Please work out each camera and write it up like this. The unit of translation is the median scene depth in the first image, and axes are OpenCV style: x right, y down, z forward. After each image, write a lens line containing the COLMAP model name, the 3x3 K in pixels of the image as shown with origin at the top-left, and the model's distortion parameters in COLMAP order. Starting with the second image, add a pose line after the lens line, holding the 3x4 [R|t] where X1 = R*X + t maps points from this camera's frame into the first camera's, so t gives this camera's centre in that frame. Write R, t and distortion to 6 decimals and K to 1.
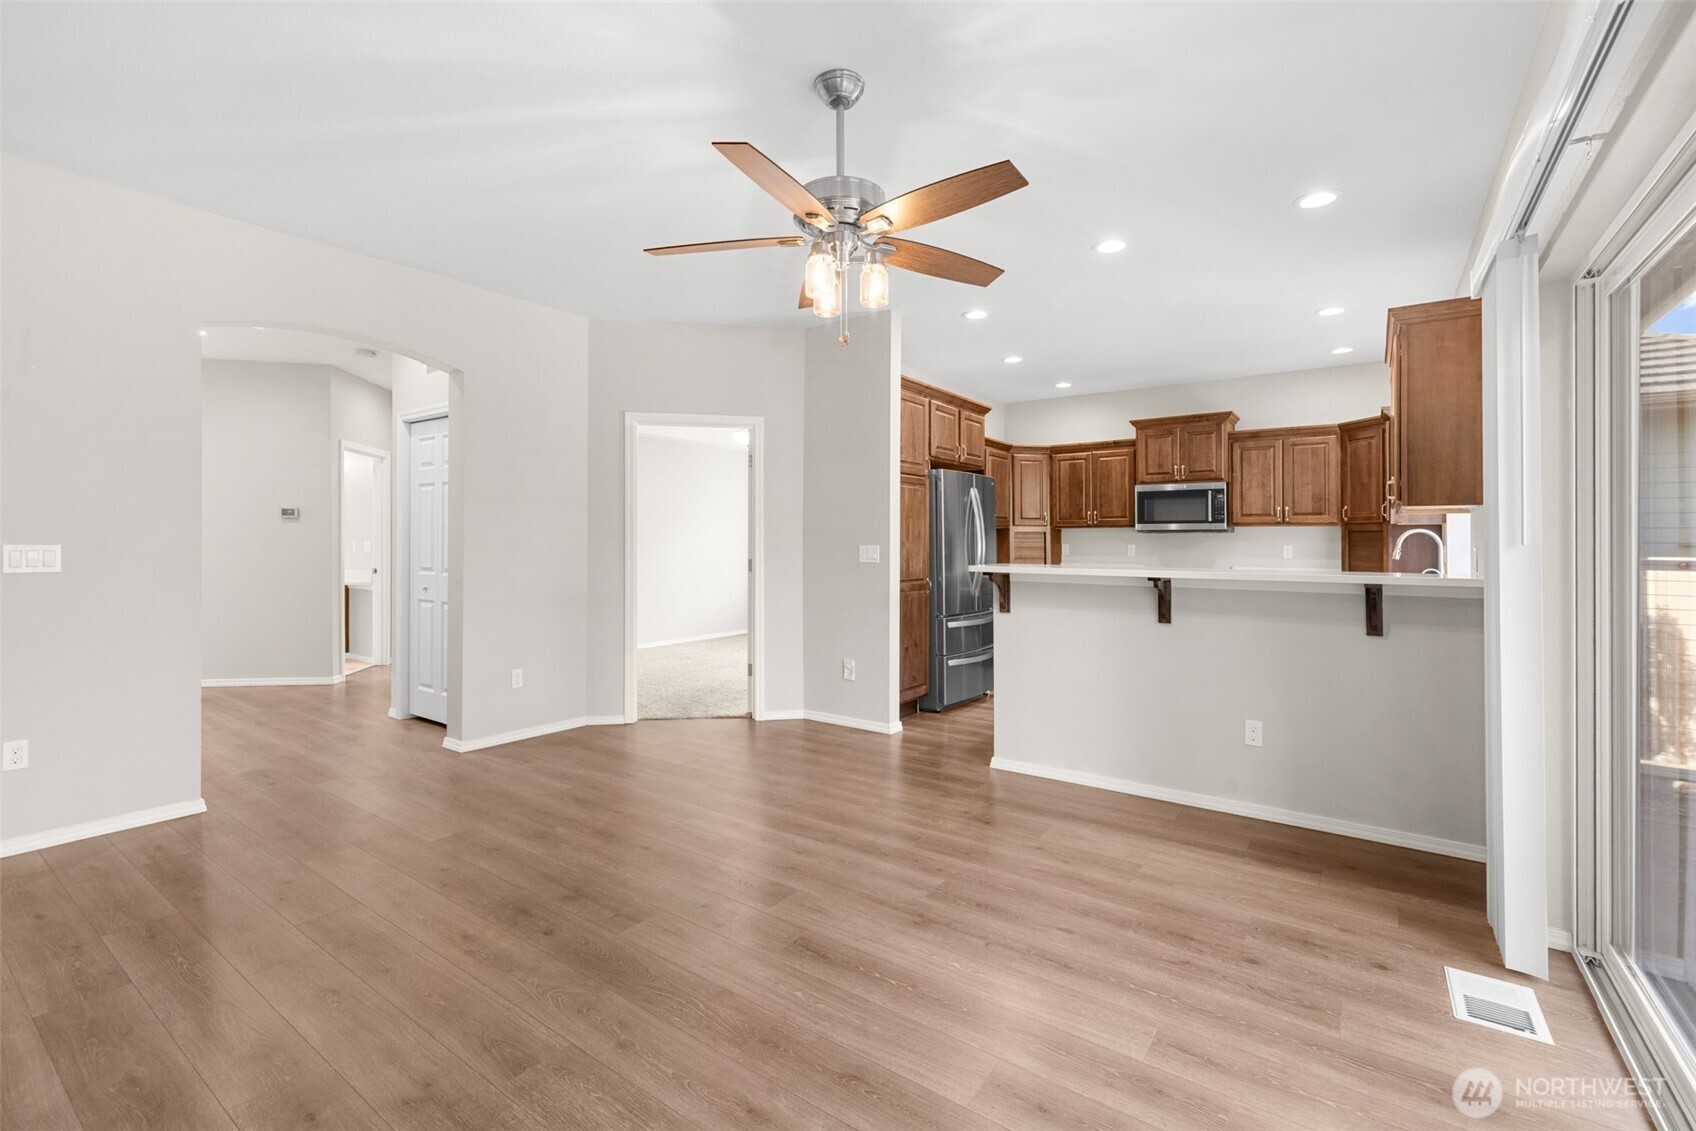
lens RADIAL K [[742.1, 0, 837.3], [0, 742.1, 525.3], [0, 0, 1]] dist [0.000307, -0.000016]
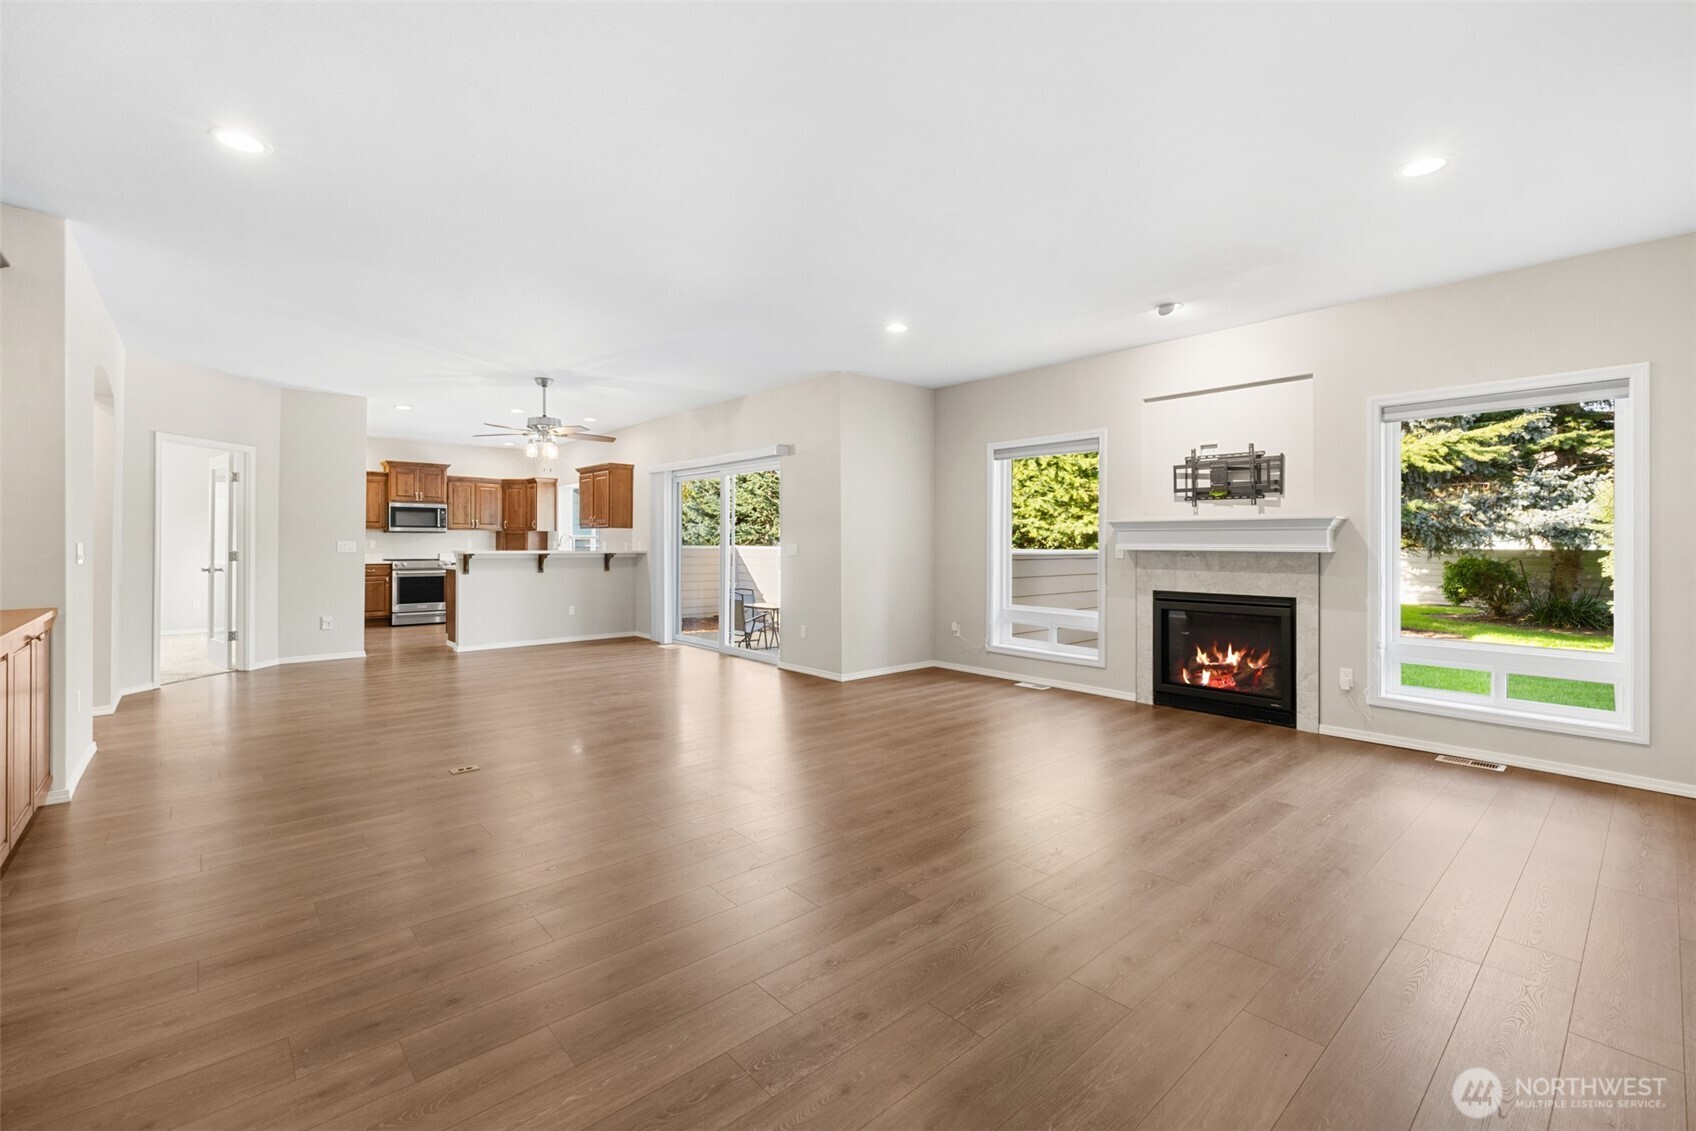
lens RADIAL K [[729.1, 0, 836.7], [0, 729.1, 549.6], [0, 0, 1]] dist [-0.005954, 0.000200]
pose [[0.211778, -0.014010, 0.977217, -0.947359], [-0.026924, 0.999434, 0.020163, -0.011463], [-0.976947, -0.030581, 0.211281, -0.259227]]
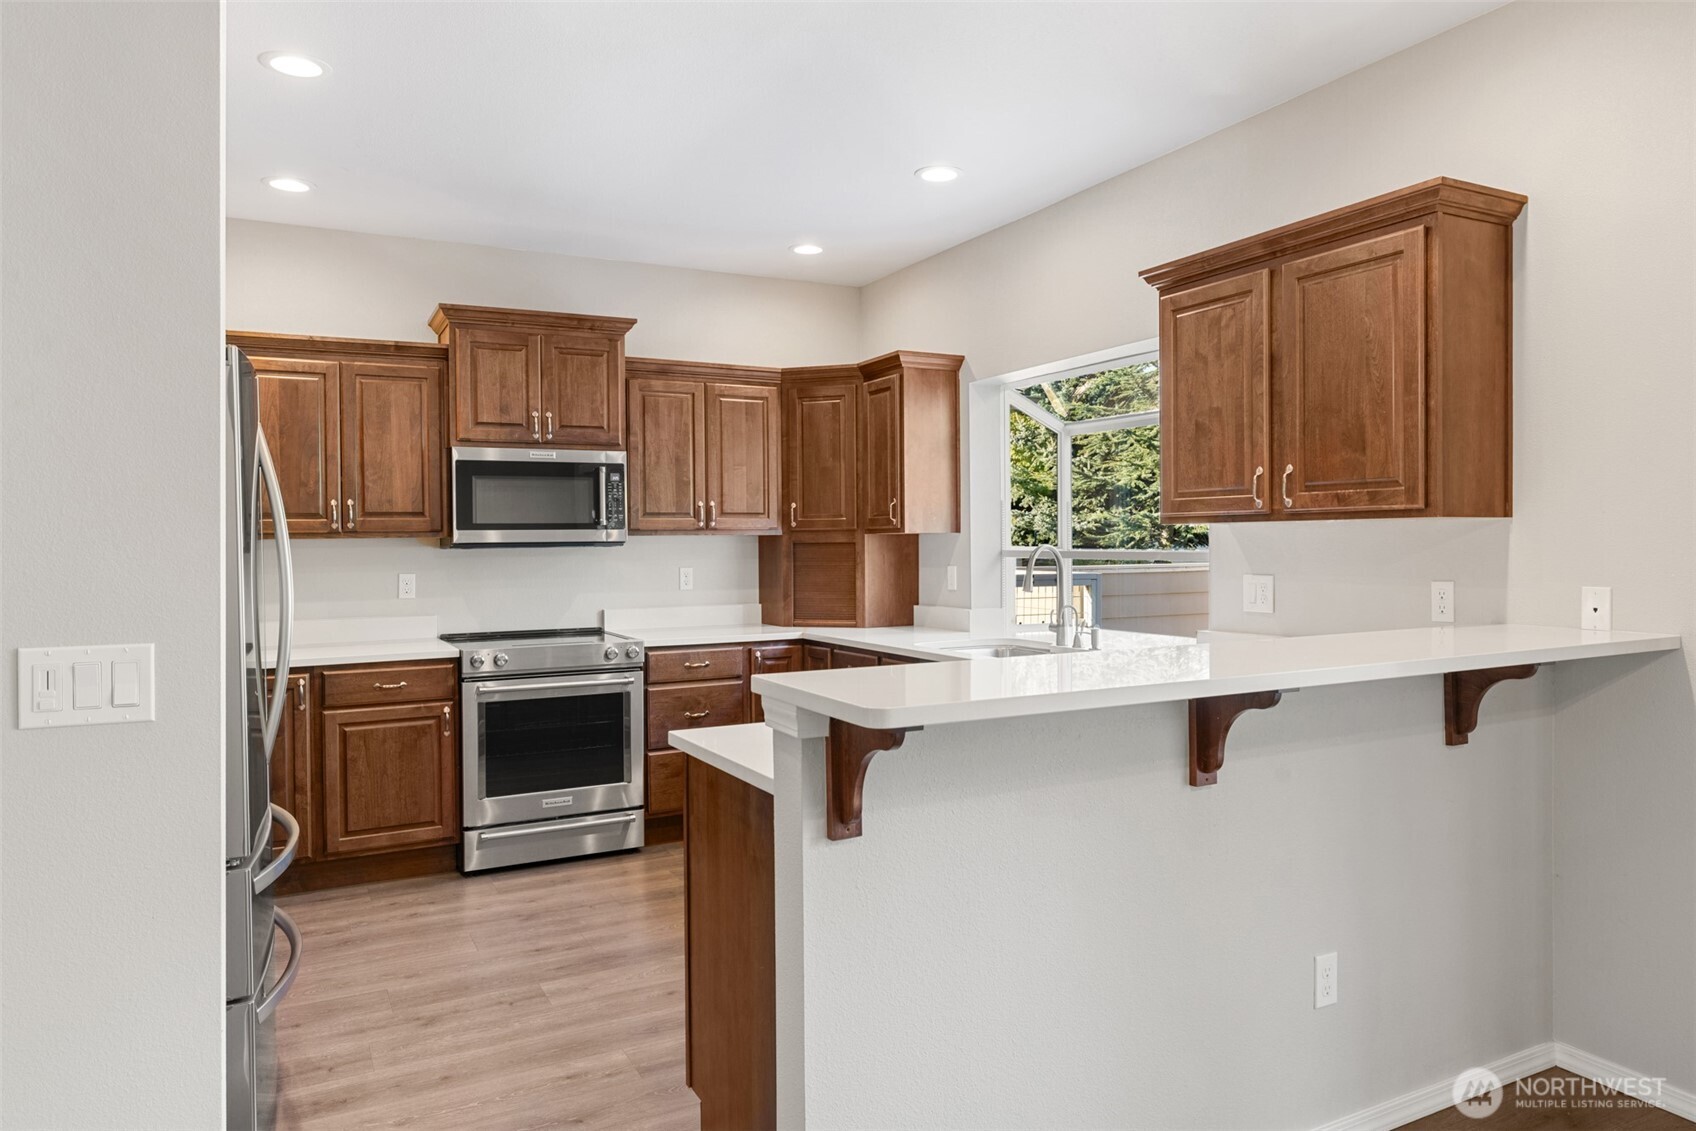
lens RADIAL K [[1117.3, 0, 852.9], [0, 1117.3, 550.9], [0, 0, 1]] dist [0.001361, 0.000485]
pose [[0.442349, -0.018393, 0.896654, -0.118611], [-0.008940, 0.999650, 0.024916, -0.008812], [-0.896798, -0.019037, 0.442030, 0.496336]]
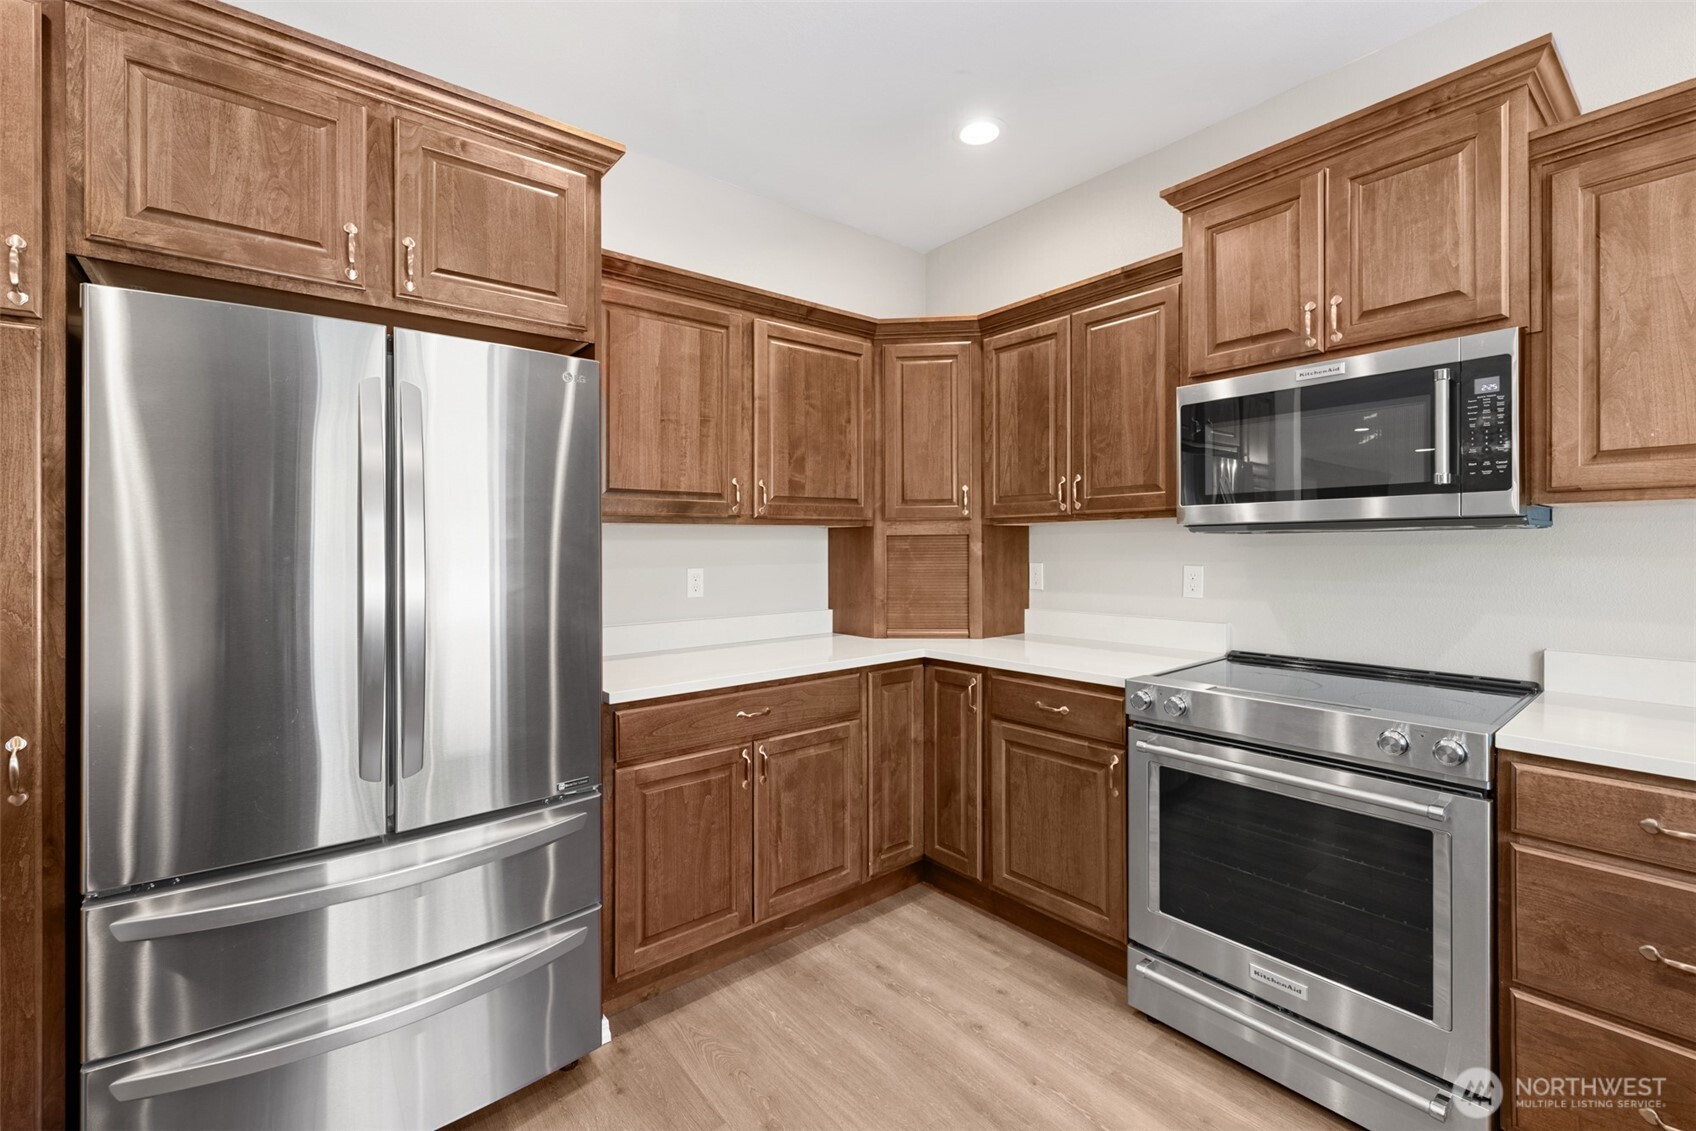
lens RADIAL K [[718.4, 0, 841.3], [0, 718.4, 545.3], [0, 0, 1]] dist [0.001334, 0.000029]
pose [[0.966468, -0.012778, -0.256471, 0.358982], [0.019211, 0.999560, 0.022593, 0.005769], [0.256069, -0.026762, 0.966288, 0.694983]]
